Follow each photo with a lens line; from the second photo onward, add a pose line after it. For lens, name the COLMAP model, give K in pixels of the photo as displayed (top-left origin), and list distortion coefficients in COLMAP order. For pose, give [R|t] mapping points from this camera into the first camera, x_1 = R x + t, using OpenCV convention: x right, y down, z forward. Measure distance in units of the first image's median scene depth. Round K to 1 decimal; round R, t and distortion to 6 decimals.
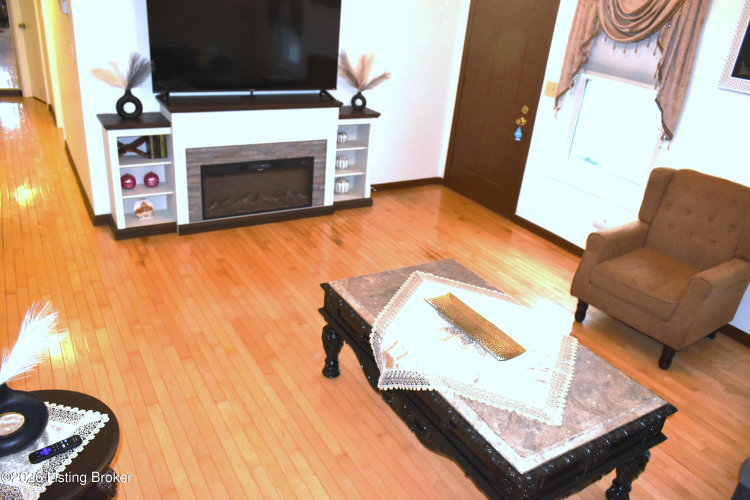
lens RADIAL K [[576.6, 0, 375.0], [0, 576.6, 250.0], [0, 0, 1]] dist [-0.022091, 0.013343]
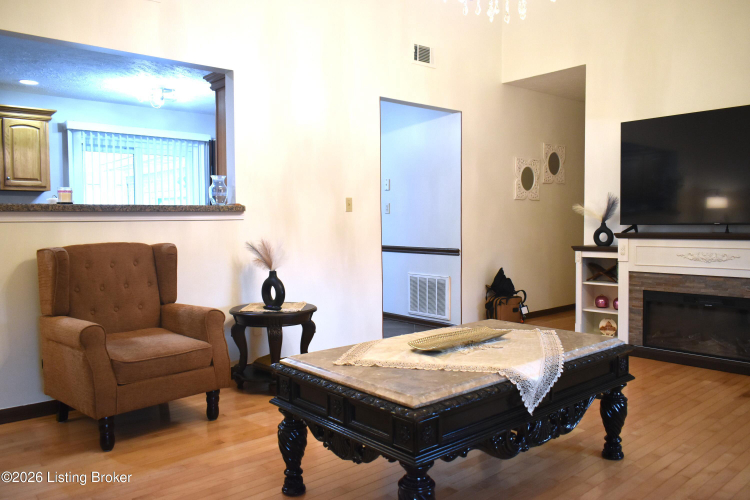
lens RADIAL K [[576.6, 0, 375.0], [0, 576.6, 250.0], [0, 0, 1]] dist [-0.022091, 0.013343]
pose [[0.171565, -0.039906, -0.984364, 0.644239], [-0.394655, 0.912719, -0.105786, 0.090014], [0.902670, 0.406634, 0.140842, 0.381168]]
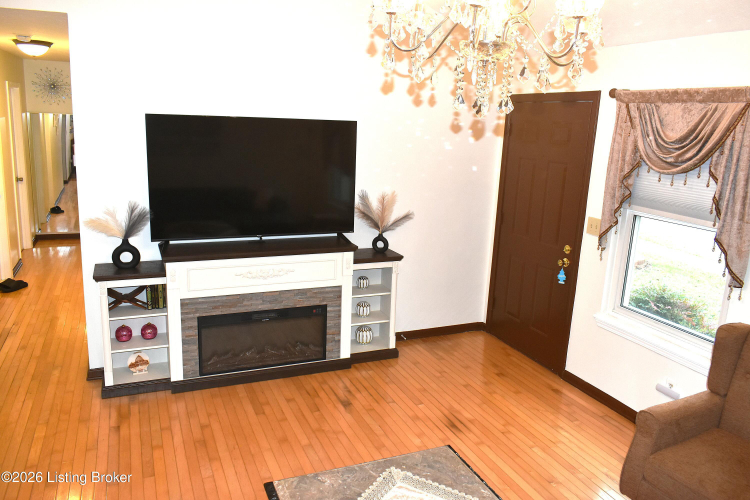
lens RADIAL K [[576.6, 0, 375.0], [0, 576.6, 250.0], [0, 0, 1]] dist [-0.022091, 0.013343]
pose [[0.989070, -0.017097, -0.146455, 0.114391], [-0.015412, 0.975827, -0.218000, -0.054510], [0.146642, 0.217875, 0.964897, 0.129150]]
